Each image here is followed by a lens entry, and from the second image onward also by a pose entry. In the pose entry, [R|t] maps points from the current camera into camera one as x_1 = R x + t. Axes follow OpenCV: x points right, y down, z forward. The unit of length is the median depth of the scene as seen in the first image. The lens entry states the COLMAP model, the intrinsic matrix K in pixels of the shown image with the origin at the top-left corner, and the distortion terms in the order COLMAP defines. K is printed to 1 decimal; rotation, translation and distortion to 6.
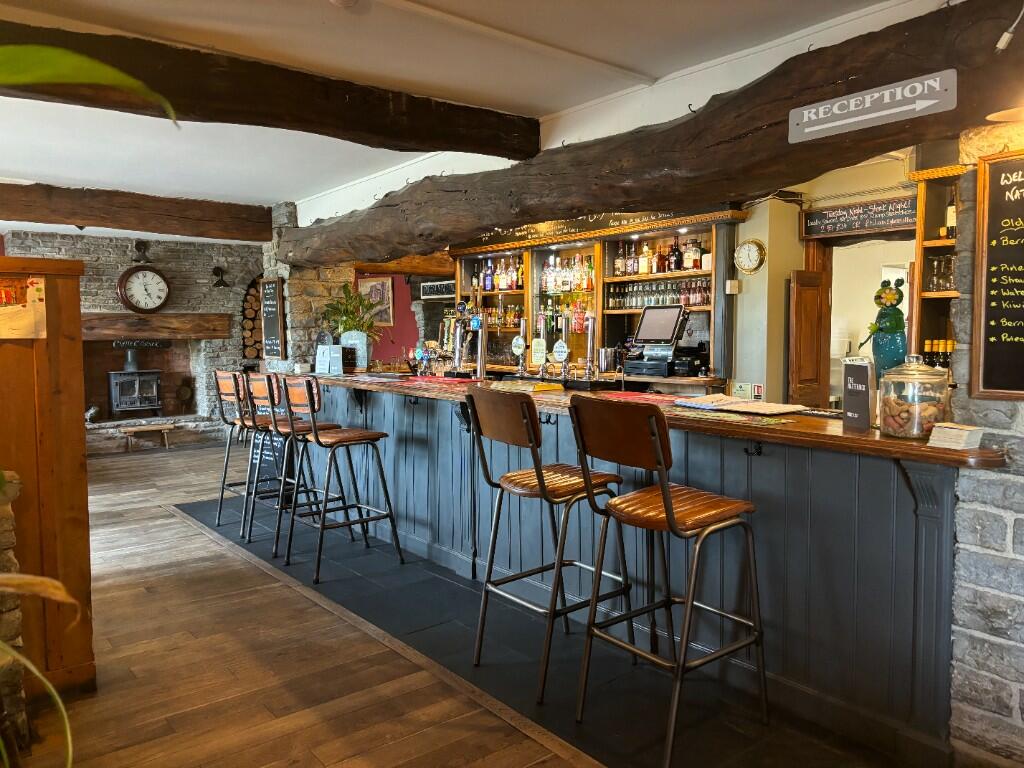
lens RADIAL K [[765.1, 0, 512.7], [0, 765.1, 381.9], [0, 0, 1]] dist [-0.000321, -0.001727]
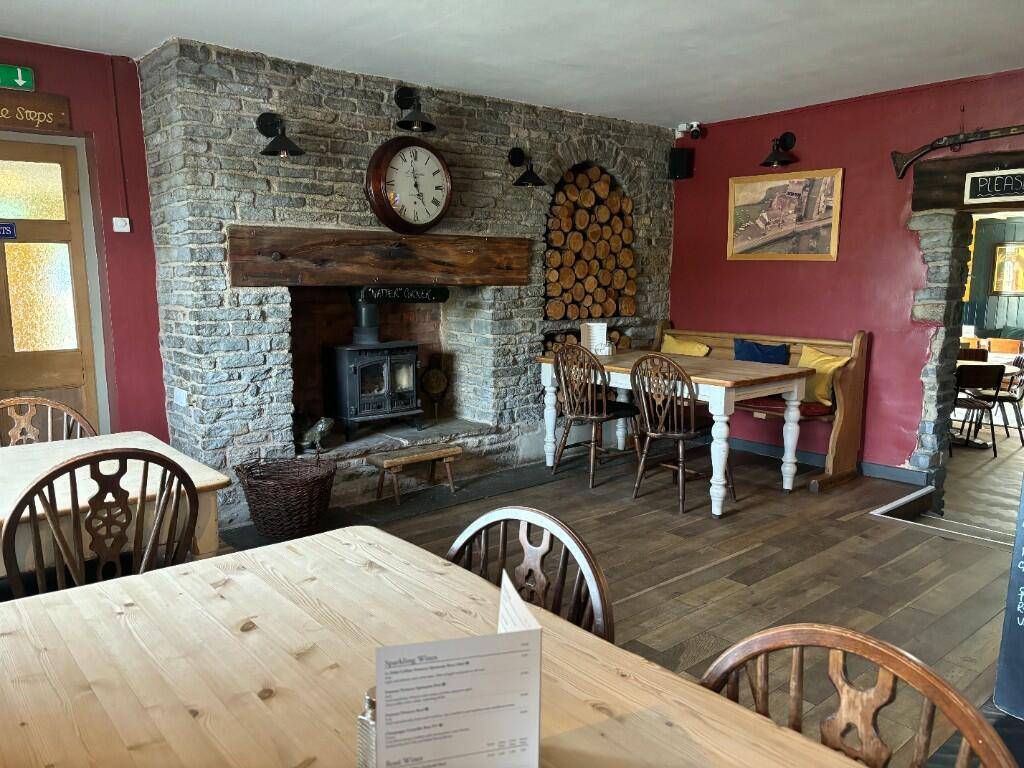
lens RADIAL K [[765.1, 0, 504.0], [0, 765.1, 410.0], [0, 0, 1]] dist [-0.000321, -0.001727]
pose [[0.999646, -0.004663, 0.026180, -0.419084], [0.002121, 0.995350, 0.096297, -0.020221], [-0.026507, -0.096208, 0.995008, 0.461221]]
